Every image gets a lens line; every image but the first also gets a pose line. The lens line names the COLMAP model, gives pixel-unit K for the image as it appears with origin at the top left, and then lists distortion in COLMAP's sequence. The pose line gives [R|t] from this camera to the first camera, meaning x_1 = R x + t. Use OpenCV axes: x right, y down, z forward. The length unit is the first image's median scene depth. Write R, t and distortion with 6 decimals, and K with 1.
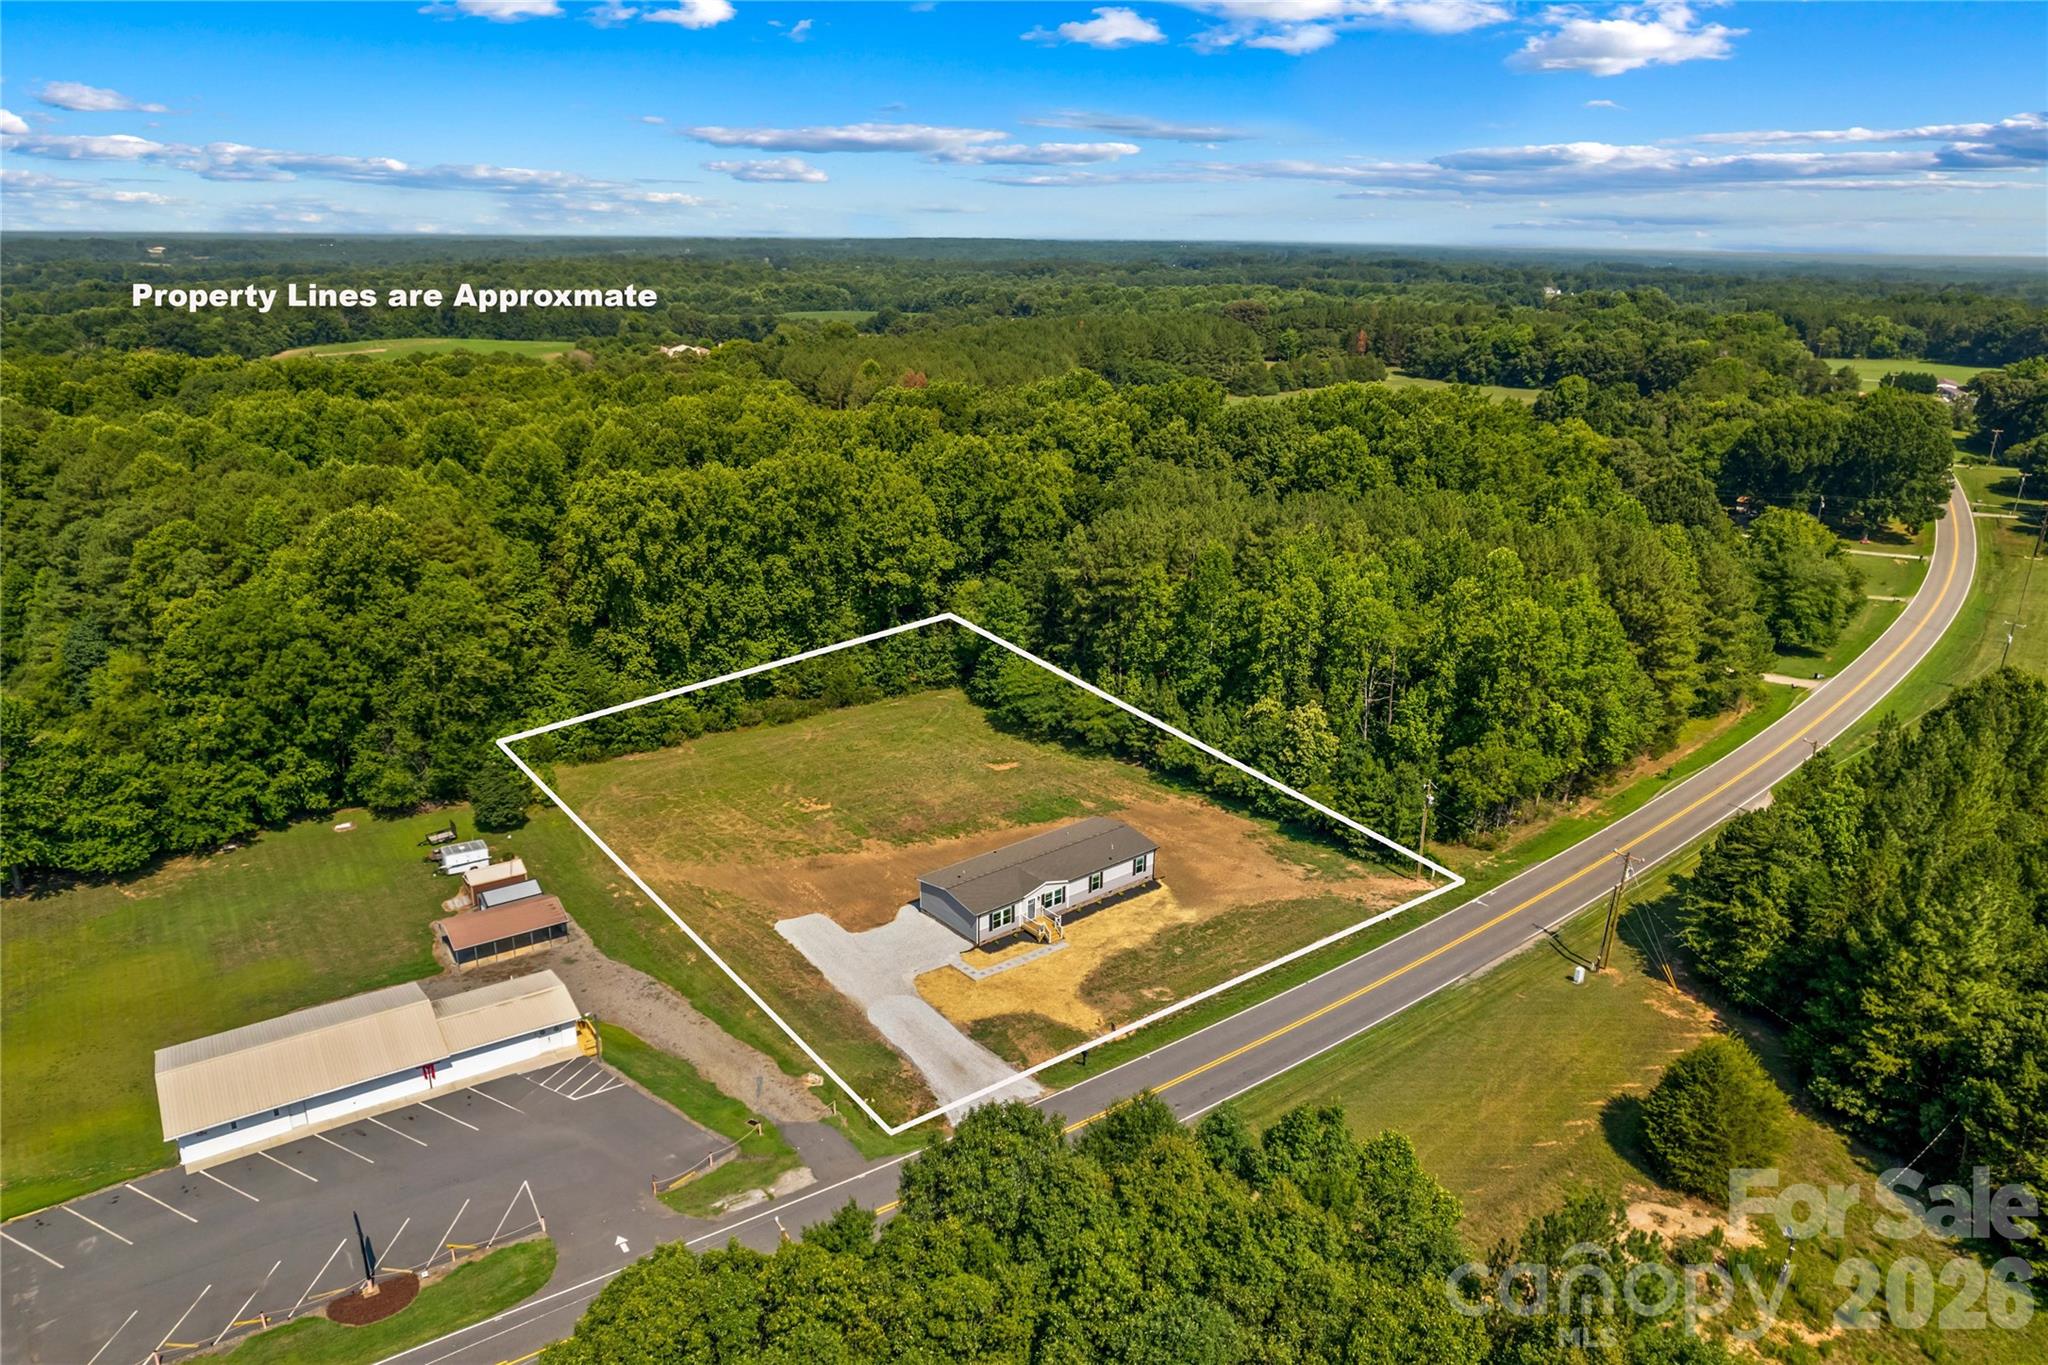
lens RADIAL K [[1334.3, 0, 1024.0], [0, 1334.3, 682.5], [0, 0, 1]] dist [-0.051097, 0.004985]
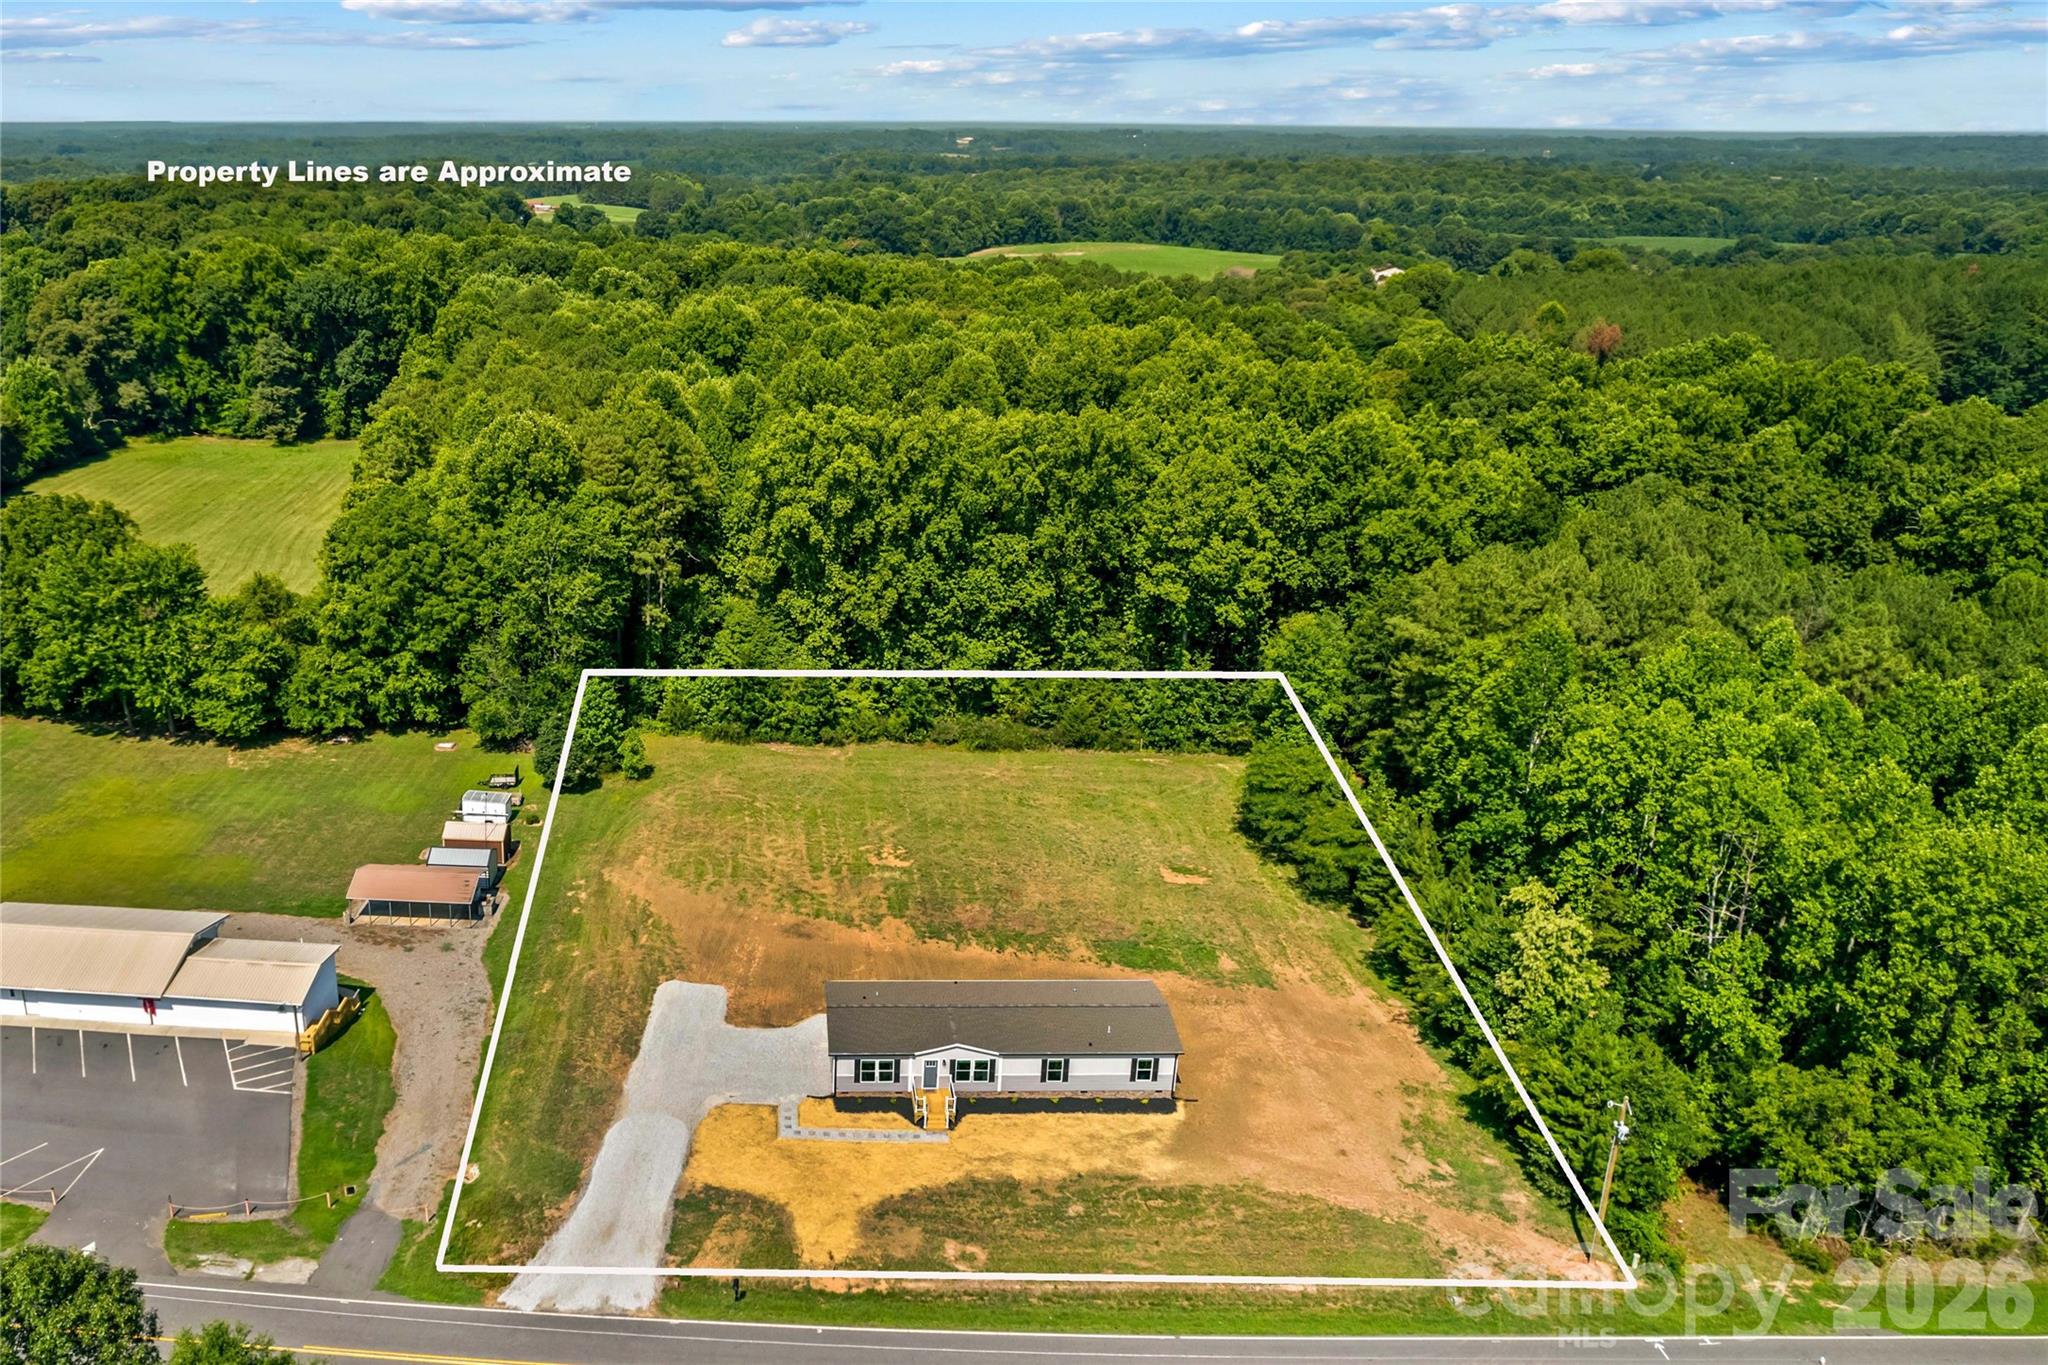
lens RADIAL K [[1616.1, 0, 784.0], [0, 1616.1, 658.3], [0, 0, 1]] dist [-0.054395, 0.005233]
pose [[0.779252, 0.192691, -0.596353, 0.351271], [-0.196462, 0.978703, 0.059519, -0.068874], [0.595121, 0.070781, 0.800513, 0.219832]]
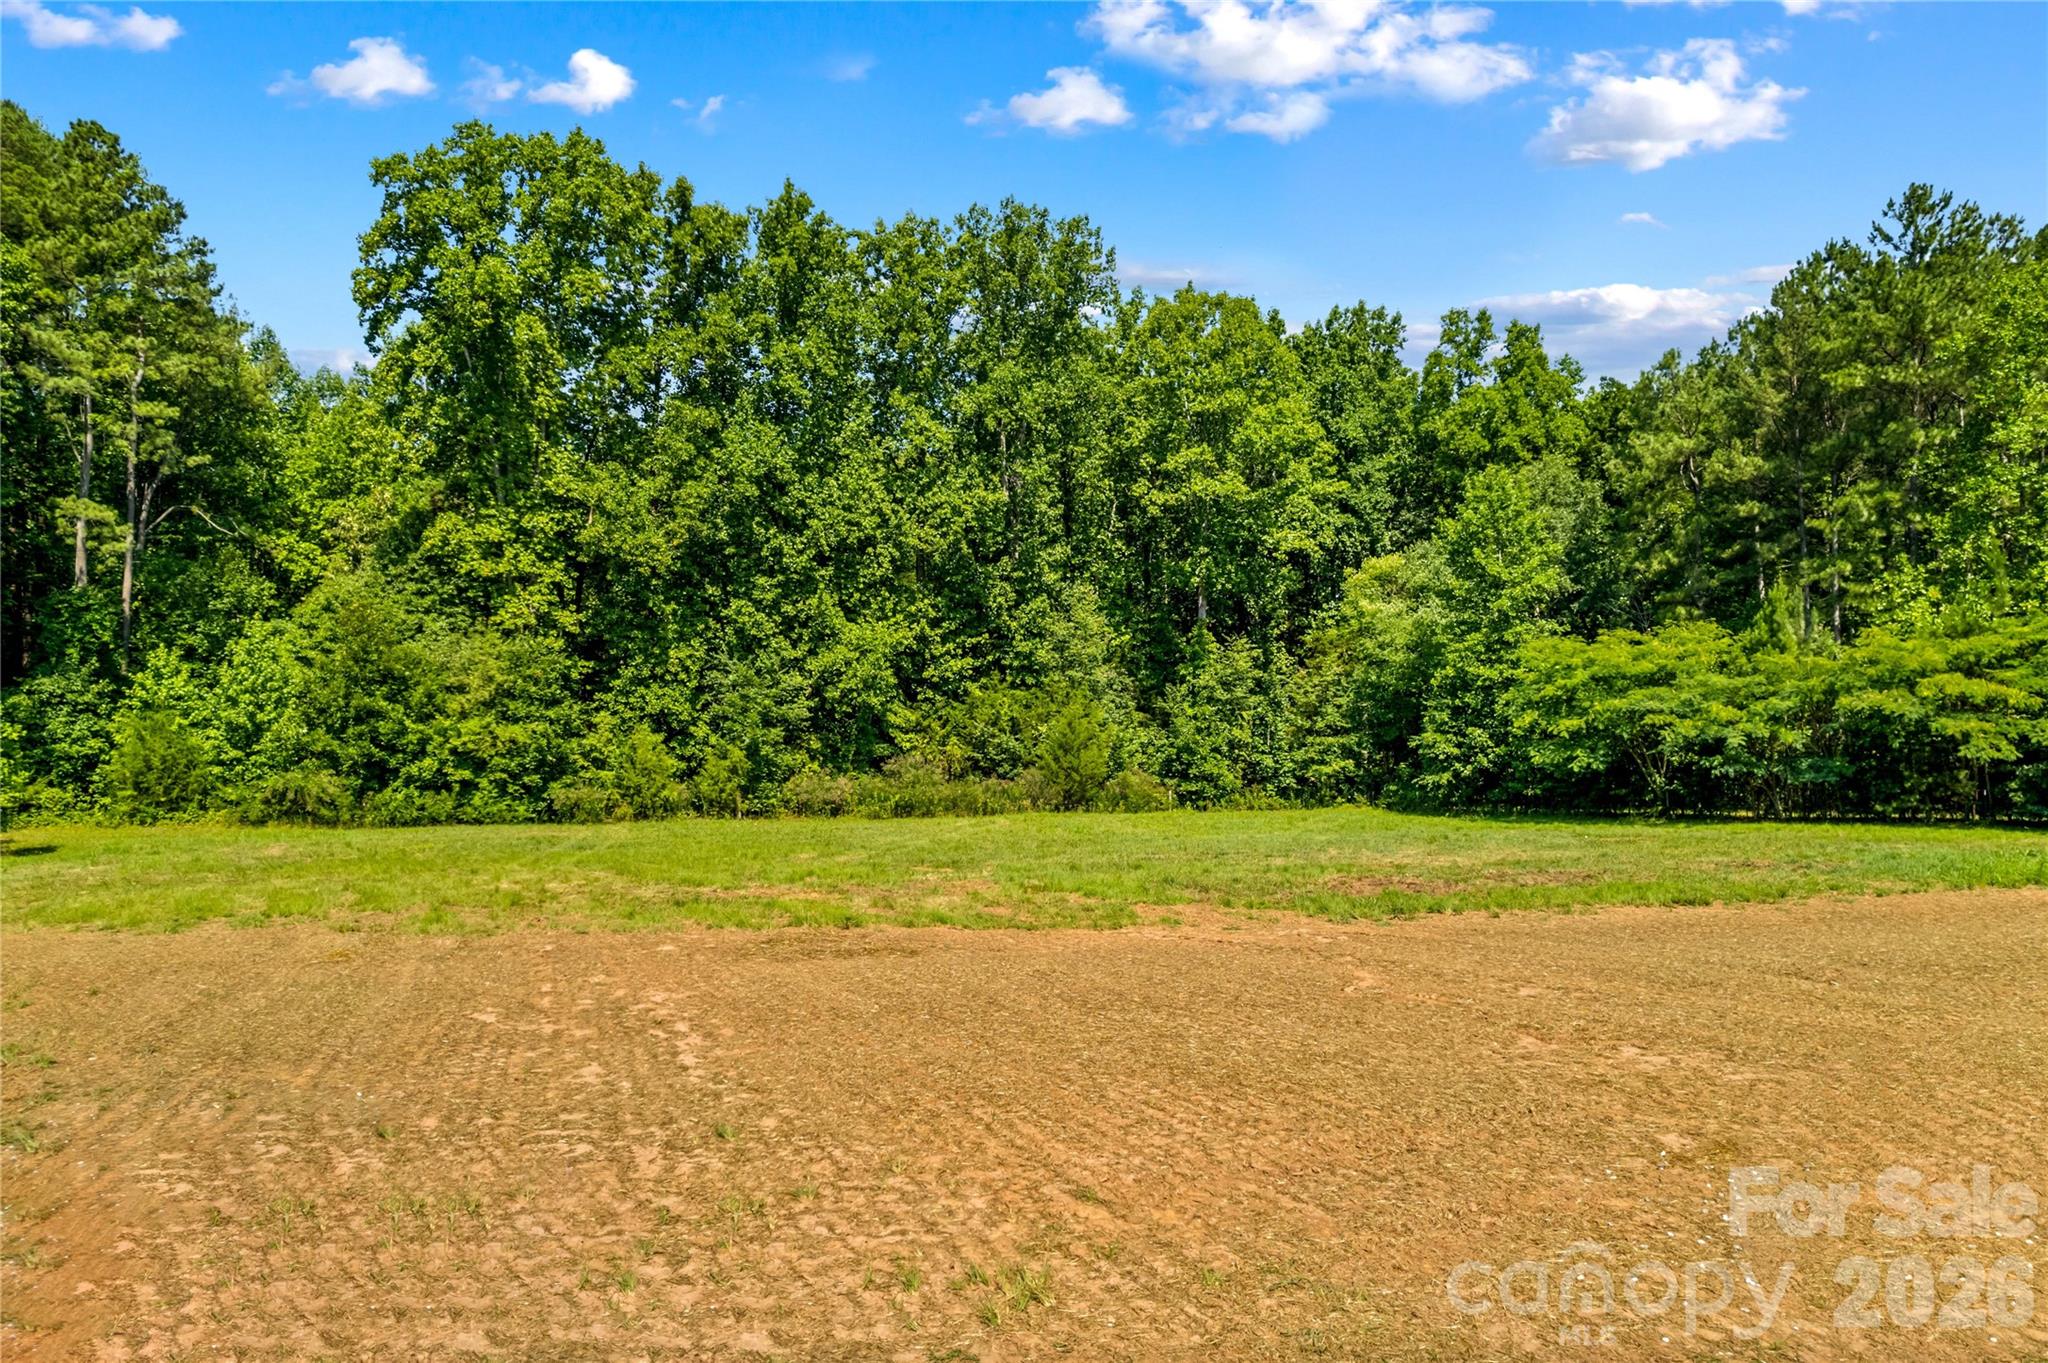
lens RADIAL K [[1334.3, 0, 1024.0], [0, 1334.3, 681.5], [0, 0, 1]] dist [-0.051097, 0.004985]
pose [[0.982704, -0.024408, -0.183565, -0.101762], [-0.040555, 0.938846, -0.341940, 0.151452], [0.180686, 0.343470, 0.921619, 0.823390]]
